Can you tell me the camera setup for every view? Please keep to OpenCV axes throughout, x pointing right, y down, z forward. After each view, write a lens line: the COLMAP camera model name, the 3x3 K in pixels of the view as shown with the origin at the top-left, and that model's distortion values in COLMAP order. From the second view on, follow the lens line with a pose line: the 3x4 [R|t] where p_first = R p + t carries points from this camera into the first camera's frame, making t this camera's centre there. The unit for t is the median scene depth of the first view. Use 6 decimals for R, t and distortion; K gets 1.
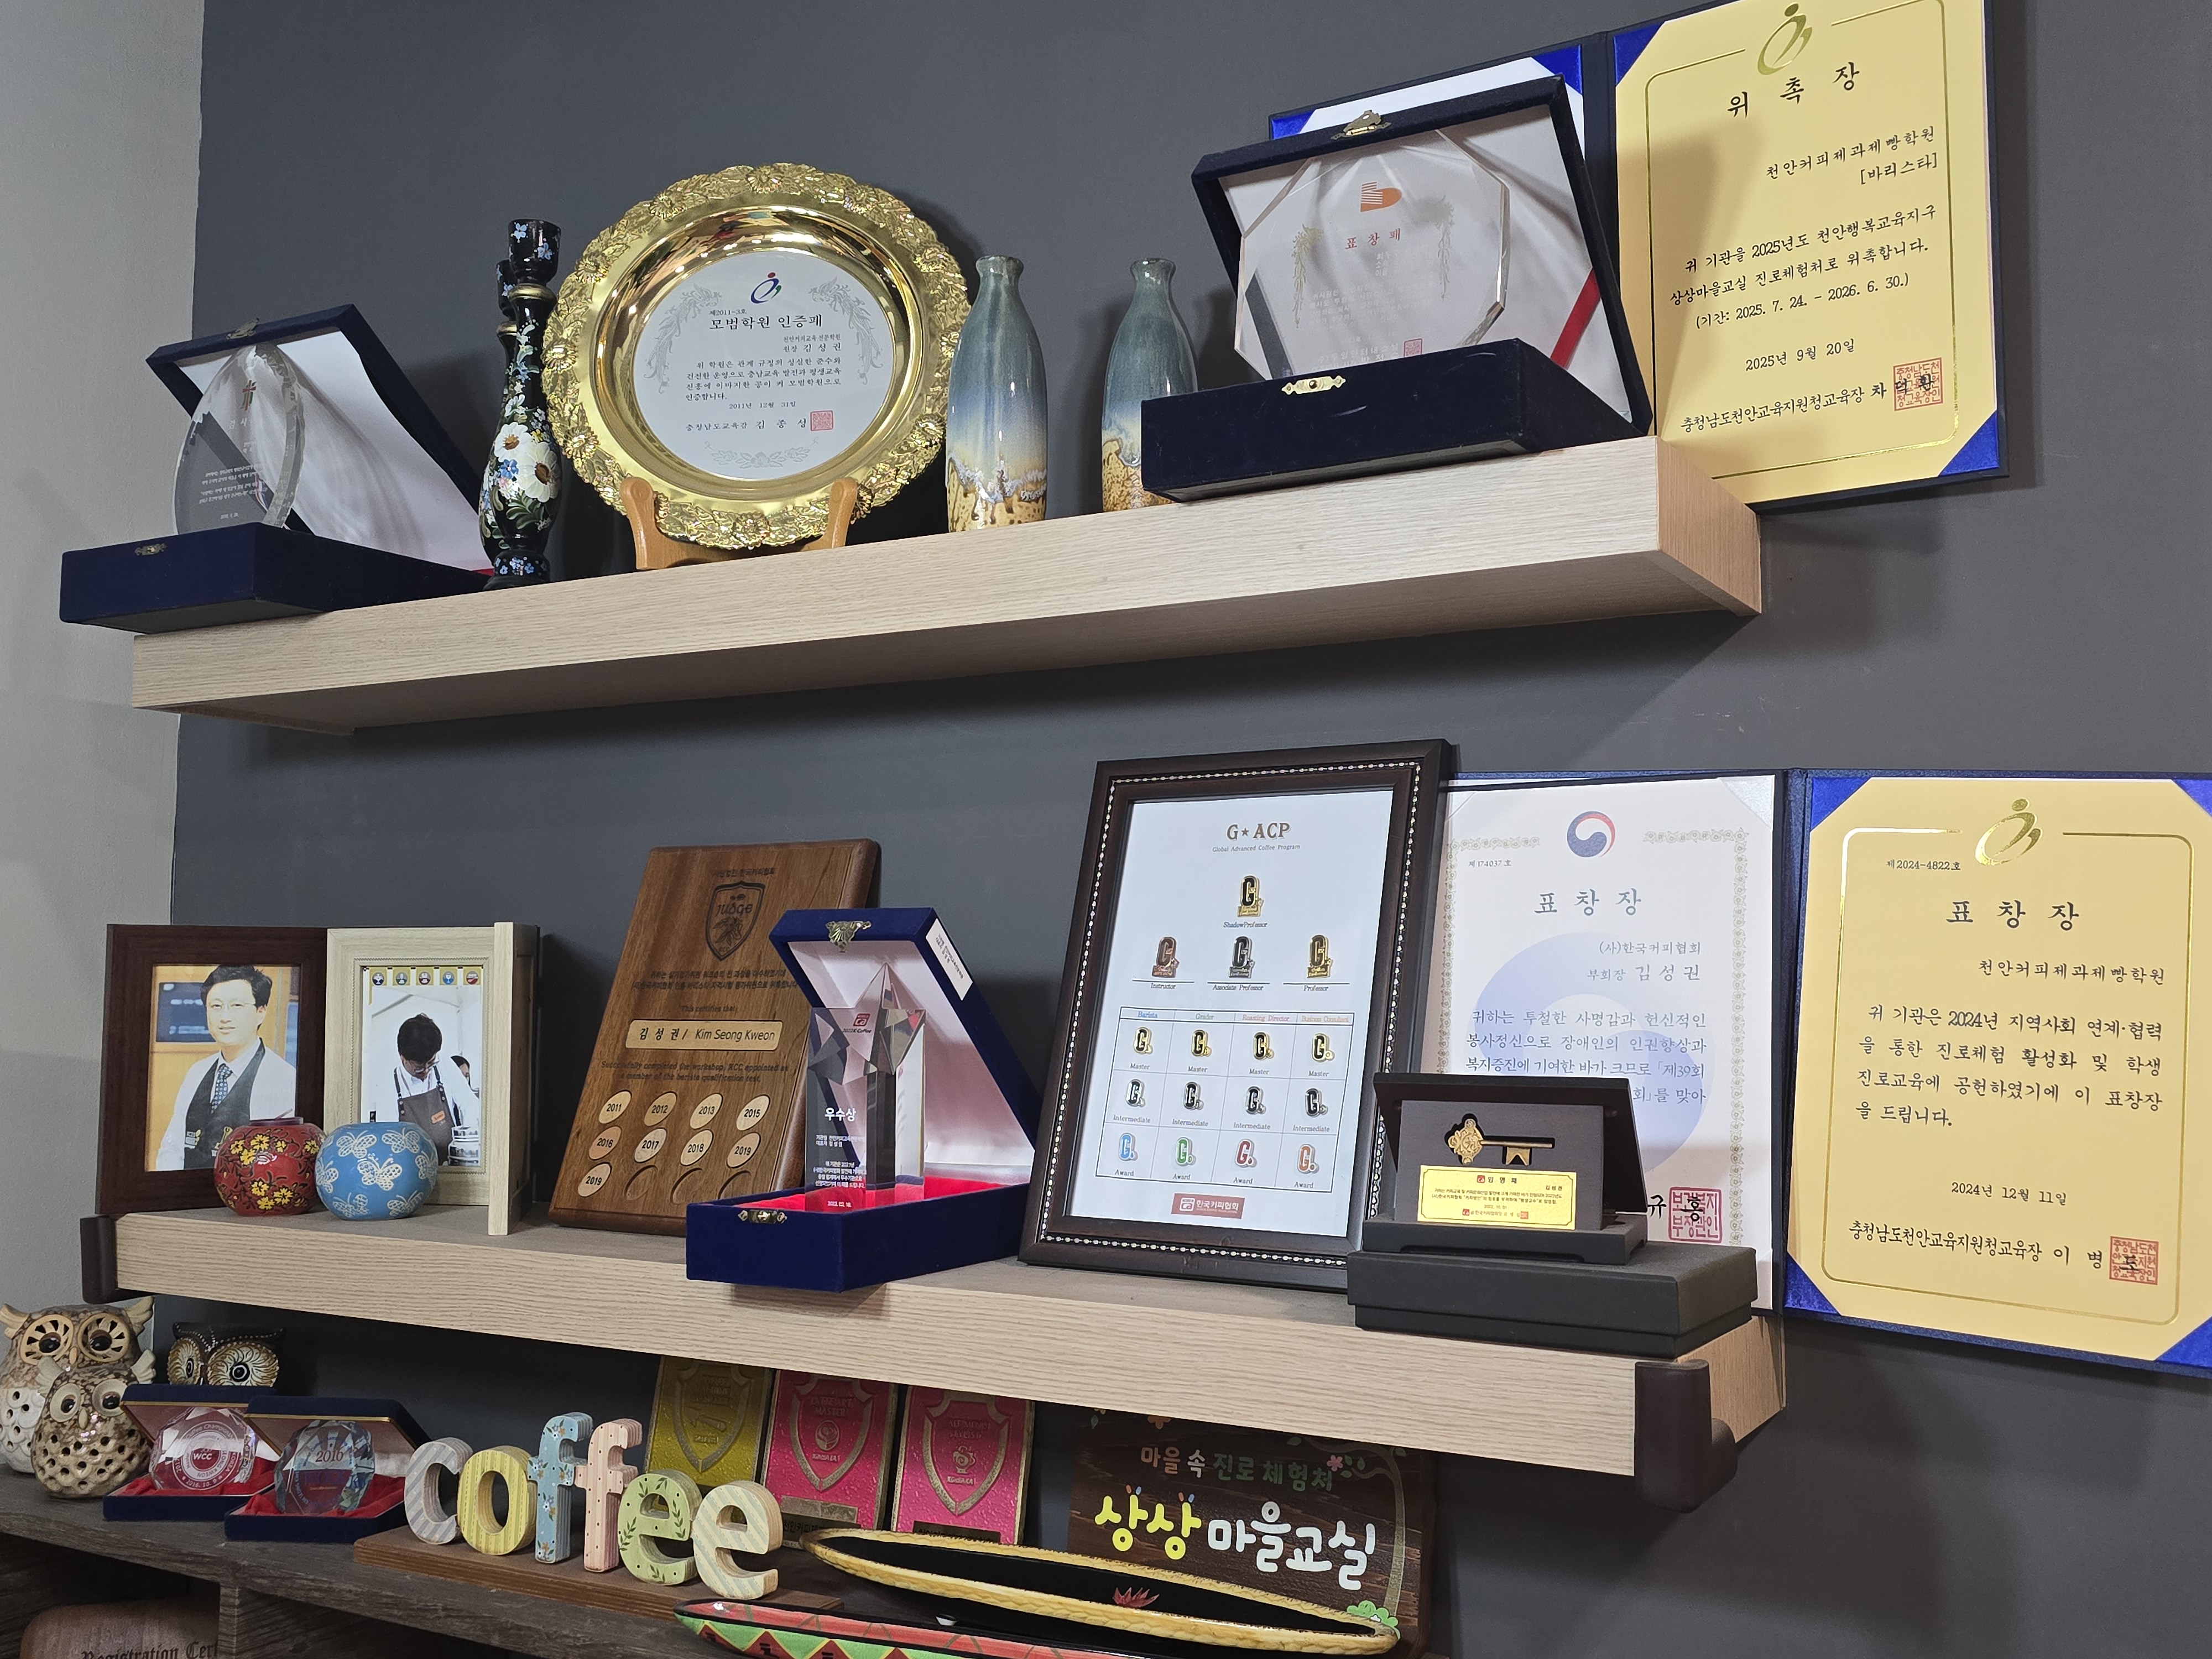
lens RADIAL K [[2079.1, 0, 1106.0], [0, 2079.1, 829.5], [0, 0, 1]] dist [0.053487, -0.009486]
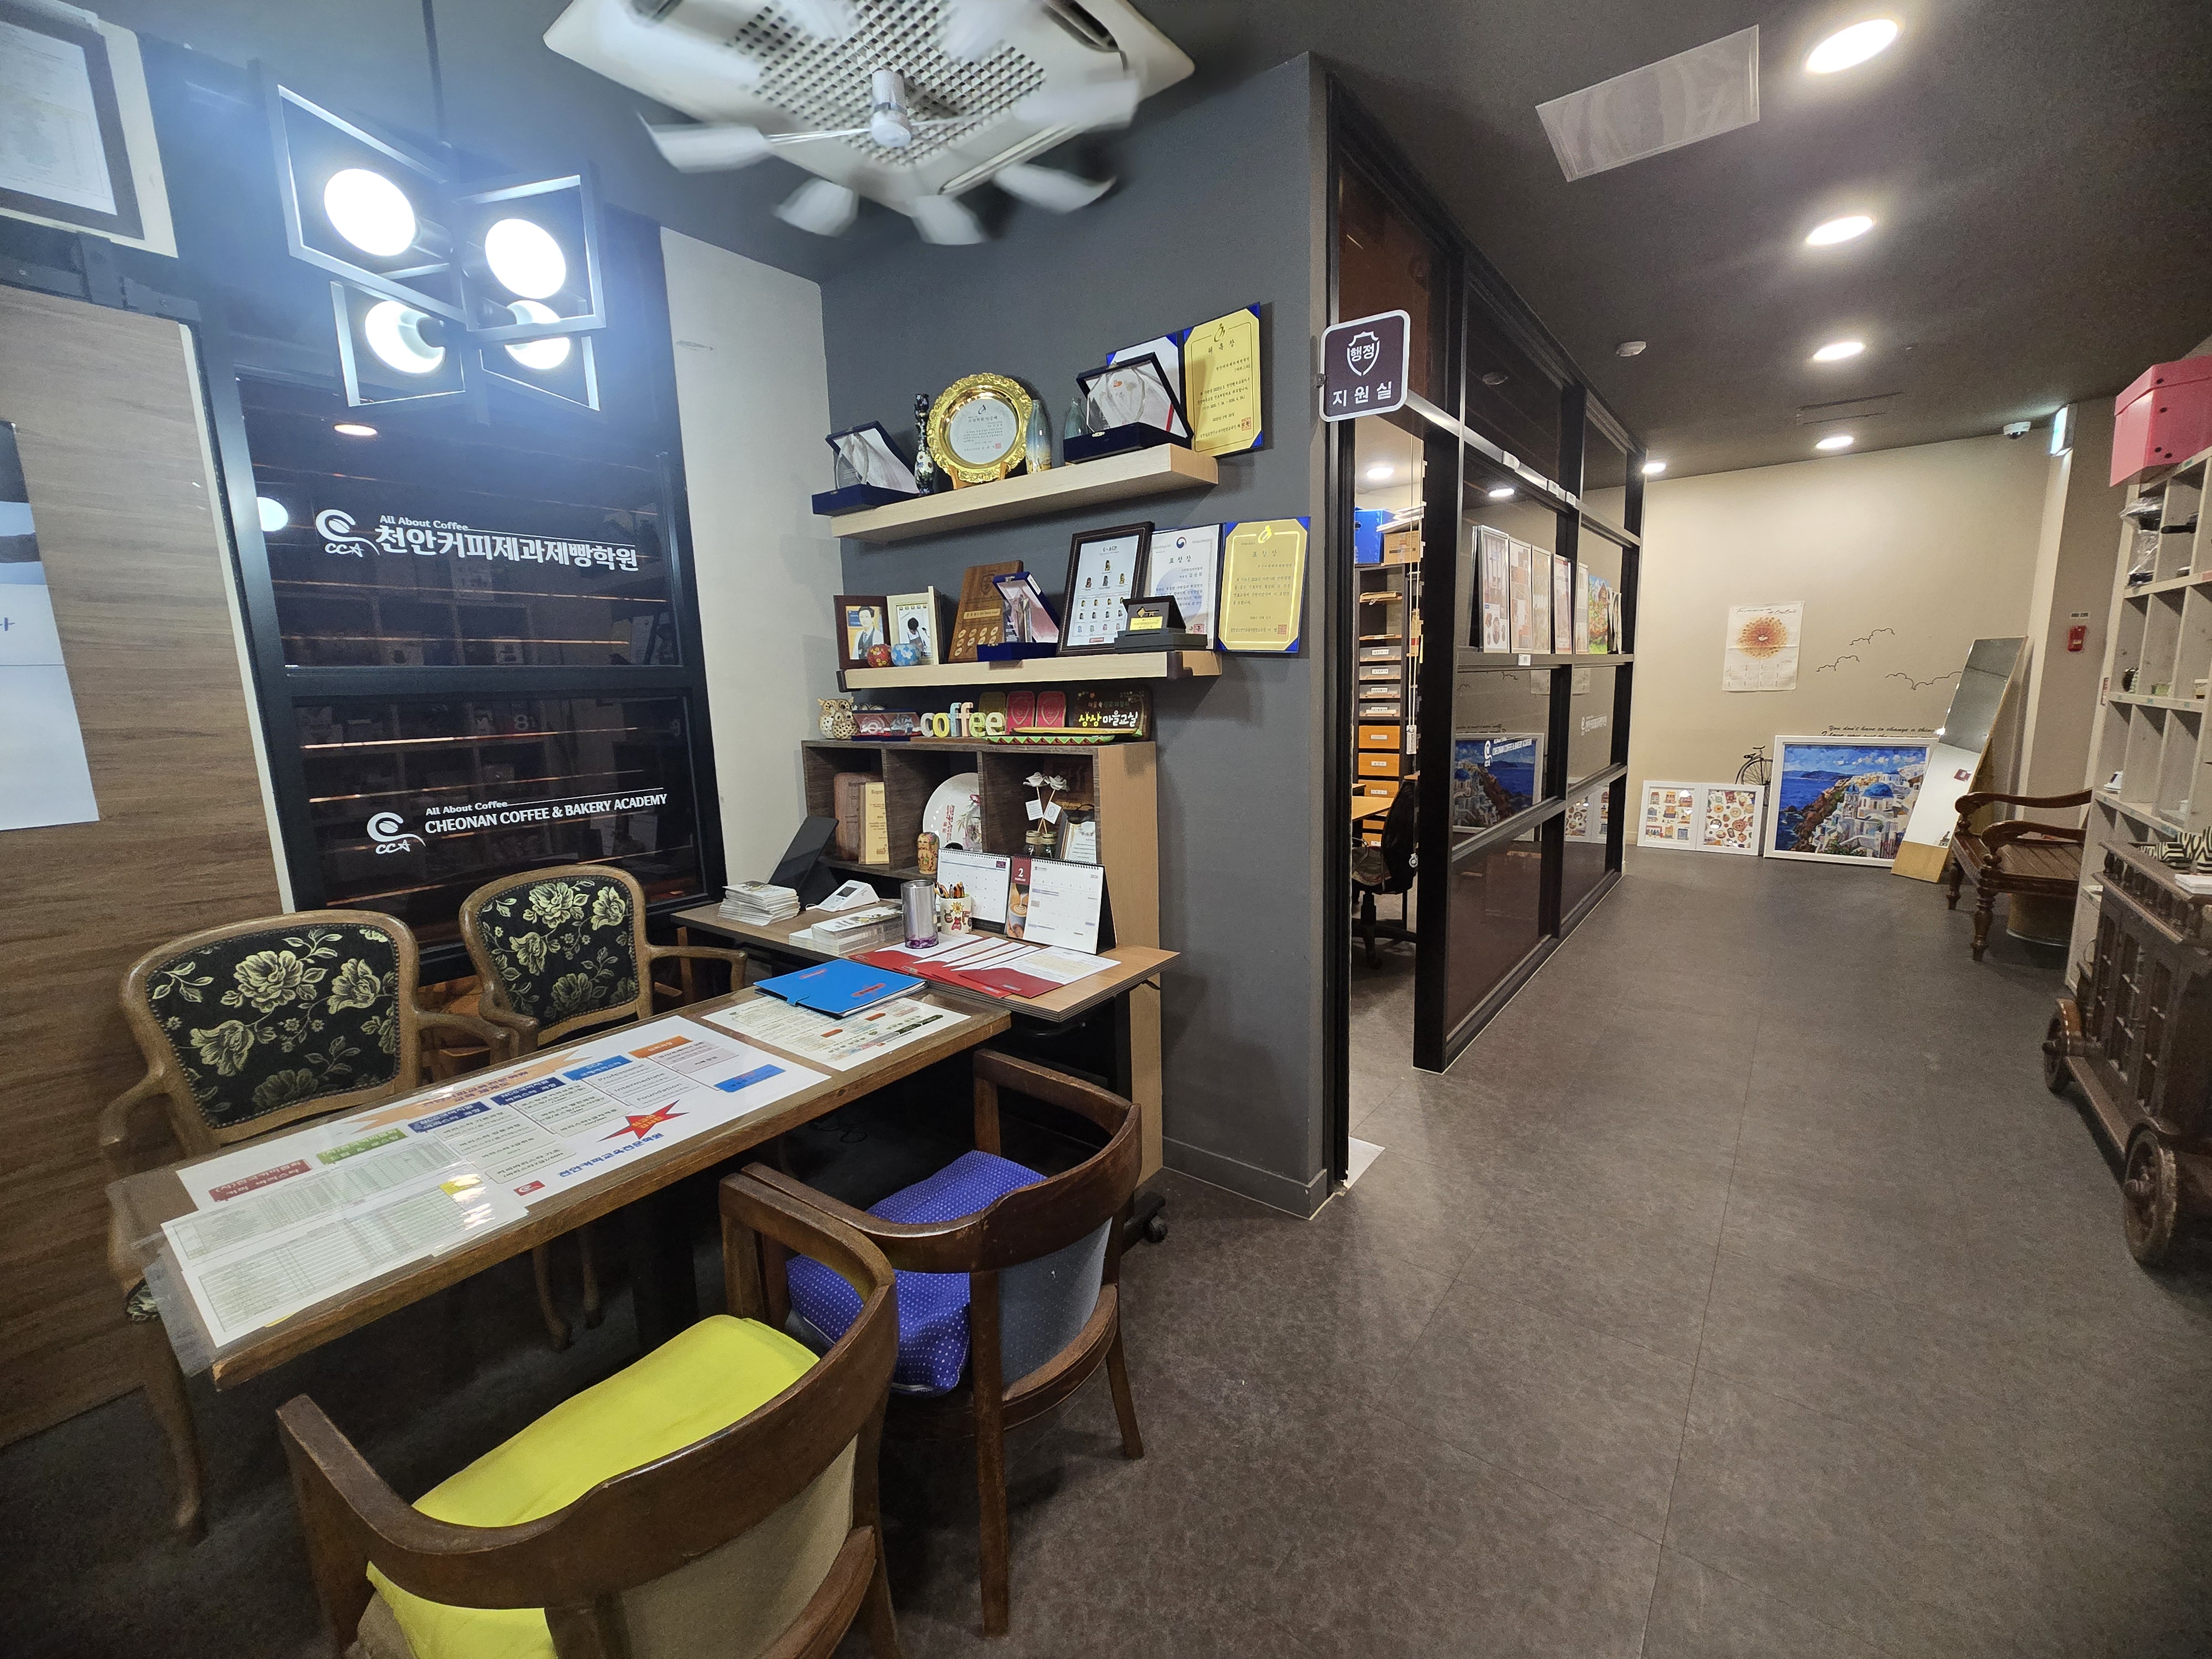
lens RADIAL K [[913.9, 0, 1106.0], [0, 913.9, 829.5], [0, 0, 1]] dist [-0.006265, 0.002548]
pose [[0.993435, -0.021503, -0.112363, 0.237216], [0.047768, 0.970428, 0.236617, 0.102251], [0.103952, -0.240431, 0.965084, -0.781368]]
